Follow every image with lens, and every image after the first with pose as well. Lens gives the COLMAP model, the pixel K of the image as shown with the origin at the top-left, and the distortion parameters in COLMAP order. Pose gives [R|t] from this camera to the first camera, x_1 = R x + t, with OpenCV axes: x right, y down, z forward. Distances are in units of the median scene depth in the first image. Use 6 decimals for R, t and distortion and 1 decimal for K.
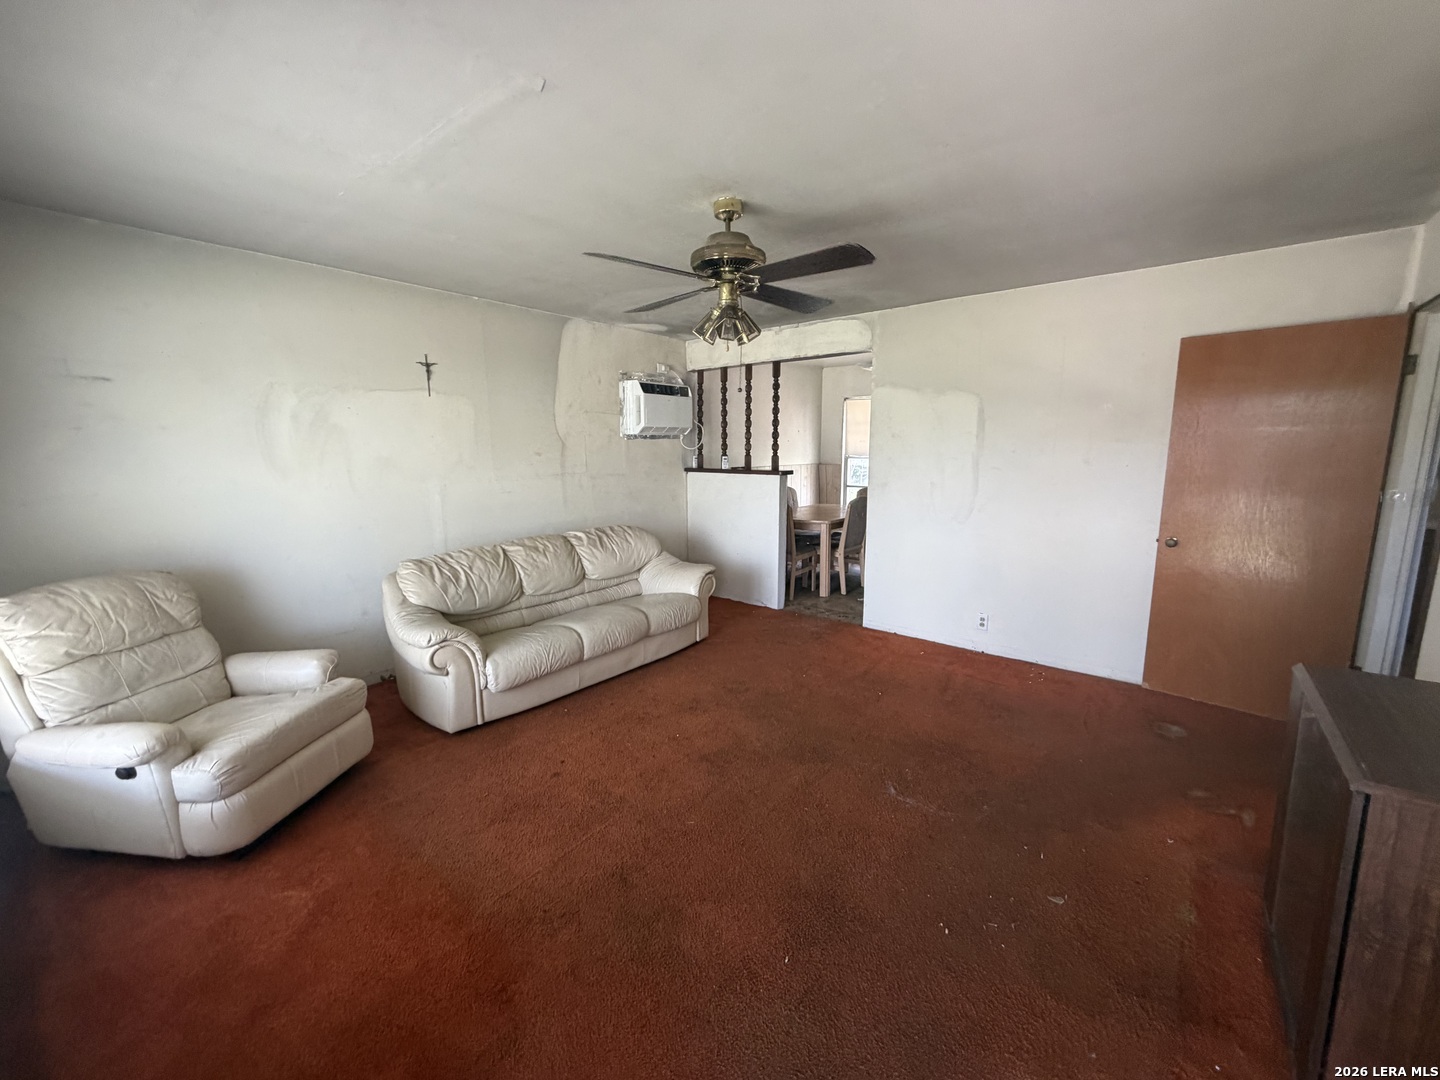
lens RADIAL K [[575.4, 0, 716.4], [0, 575.4, 540.0], [0, 0, 1]] dist [-0.000162, 0.000094]
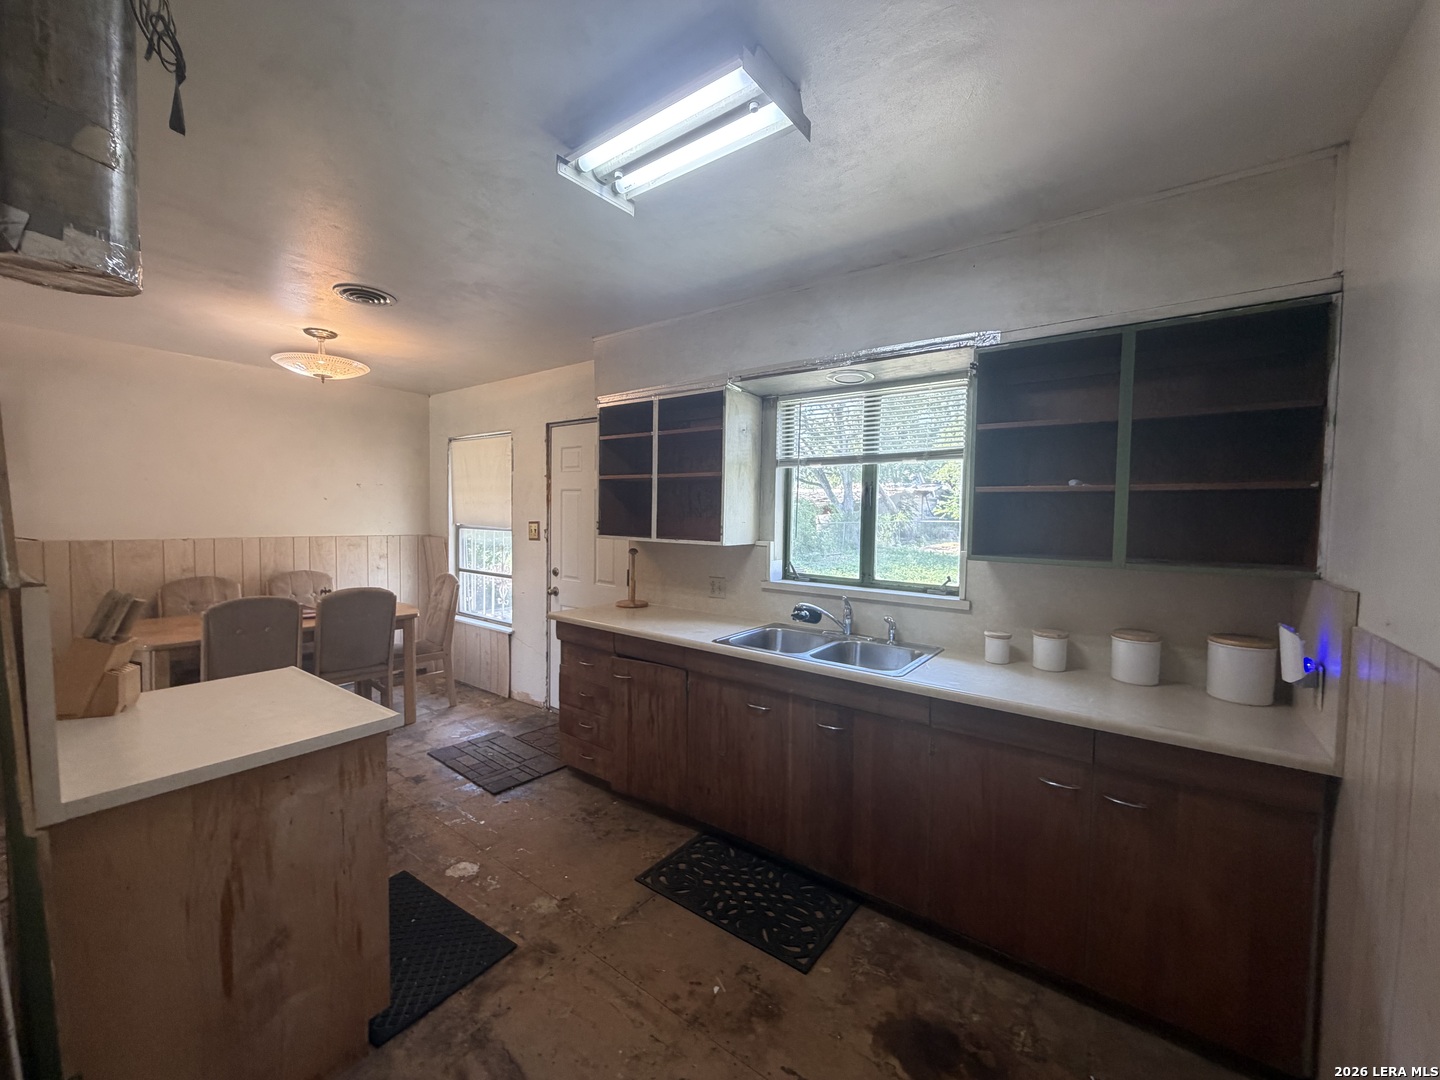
lens RADIAL K [[575.4, 0, 716.4], [0, 575.4, 540.0], [0, 0, 1]] dist [-0.000162, 0.000094]
pose [[0.999312, 0.020745, 0.030733, 1.199348], [-0.017132, 0.993391, -0.113497, -0.136667], [-0.032884, 0.112892, 0.993063, 0.785558]]
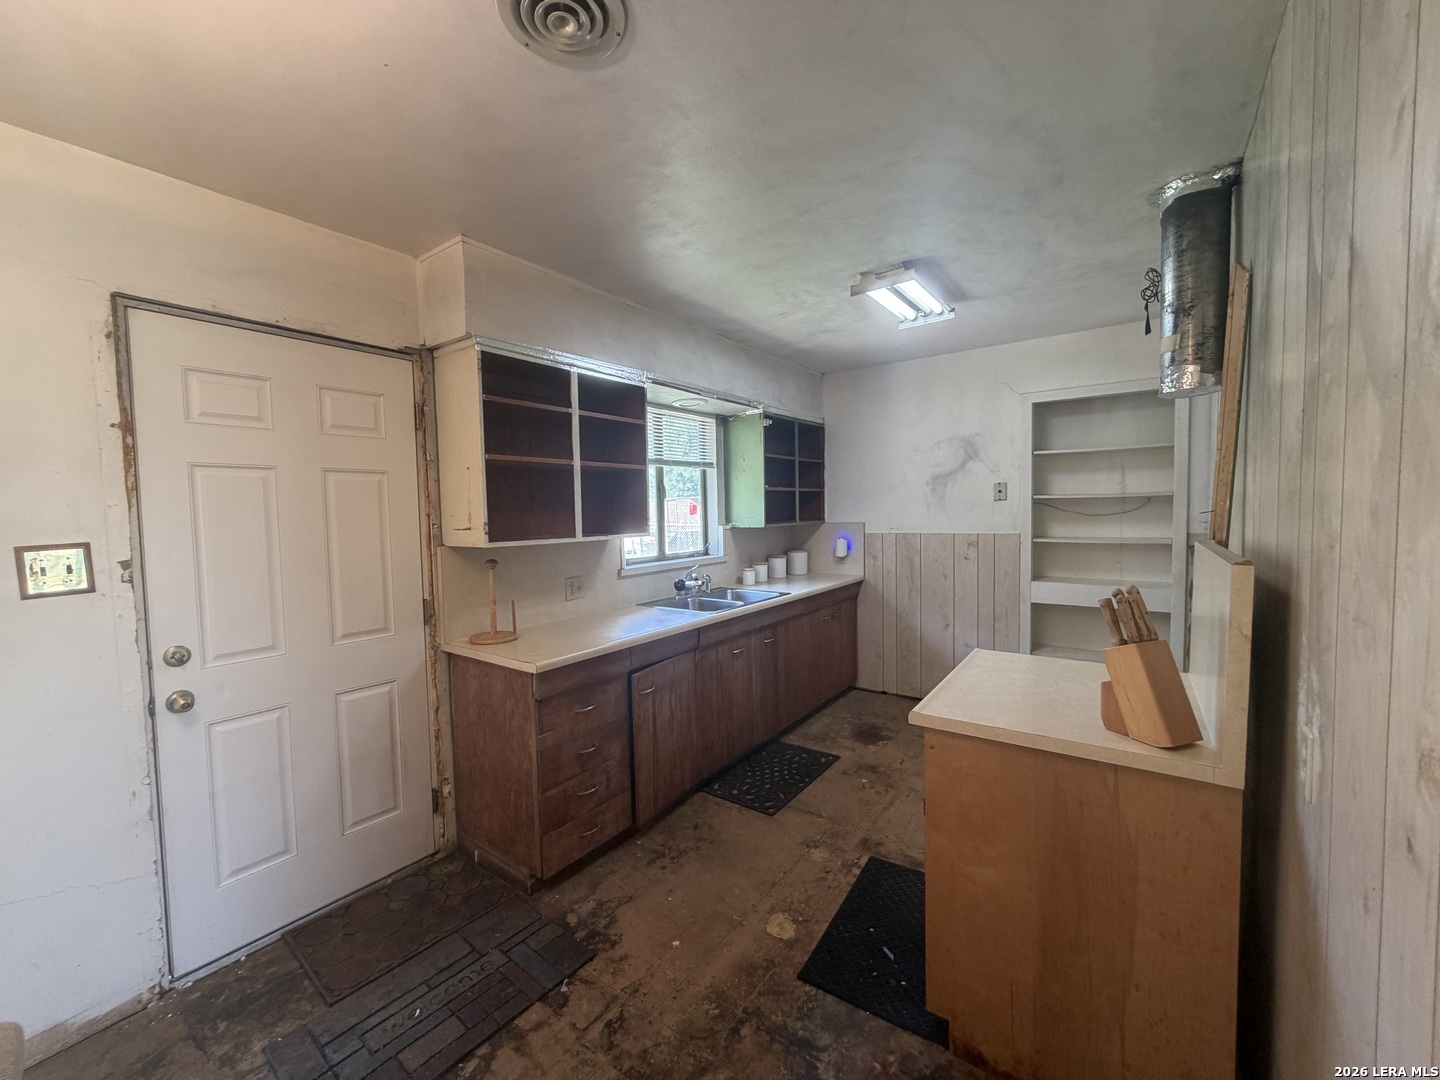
lens RADIAL K [[575.4, 0, 716.4], [0, 575.4, 540.0], [0, 0, 1]] dist [-0.000162, 0.000094]
pose [[-0.041256, -0.048179, 0.997986, 0.306656], [0.180154, 0.982107, 0.054860, -0.253924], [-0.982773, 0.182055, -0.031838, 1.587051]]
